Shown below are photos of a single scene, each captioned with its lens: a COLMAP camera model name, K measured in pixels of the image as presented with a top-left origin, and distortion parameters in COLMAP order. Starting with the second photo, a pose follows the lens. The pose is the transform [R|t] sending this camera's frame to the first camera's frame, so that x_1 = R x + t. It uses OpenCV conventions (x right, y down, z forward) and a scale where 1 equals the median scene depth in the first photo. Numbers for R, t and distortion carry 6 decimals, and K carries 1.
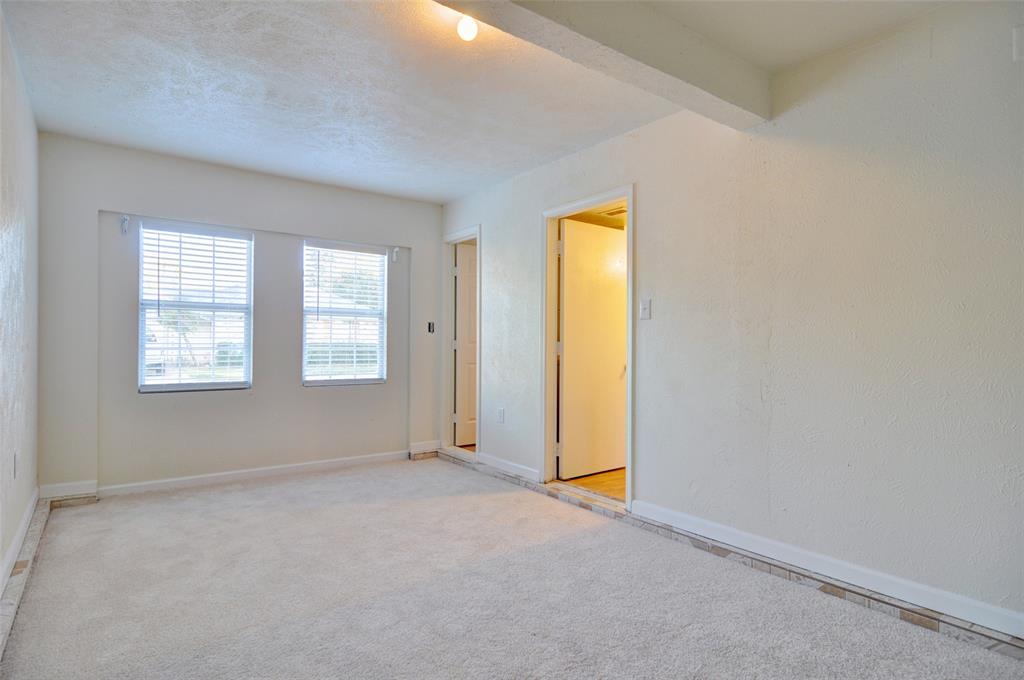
lens RADIAL K [[542.4, 0, 512.0], [0, 542.4, 340.0], [0, 0, 1]] dist [0.023084, -0.012368]
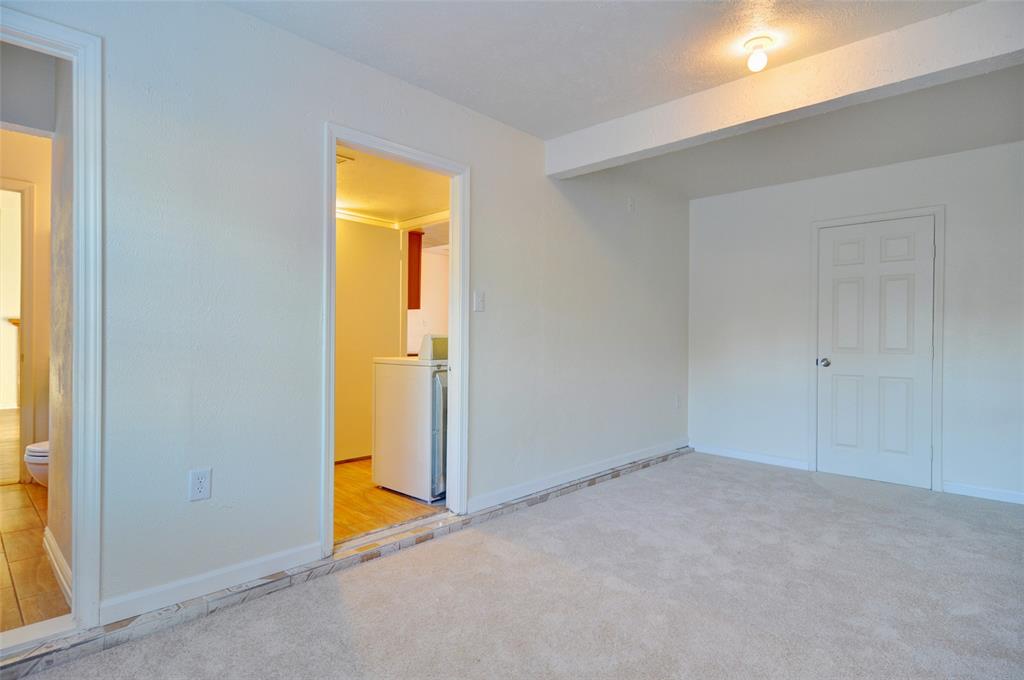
lens RADIAL K [[542.4, 0, 512.0], [0, 542.4, 340.0], [0, 0, 1]] dist [0.023084, -0.012368]
pose [[-0.166476, -0.014524, 0.985939, -0.745880], [-0.015133, 0.999811, 0.012173, 0.000487], [-0.985929, -0.012894, -0.166664, 1.114841]]
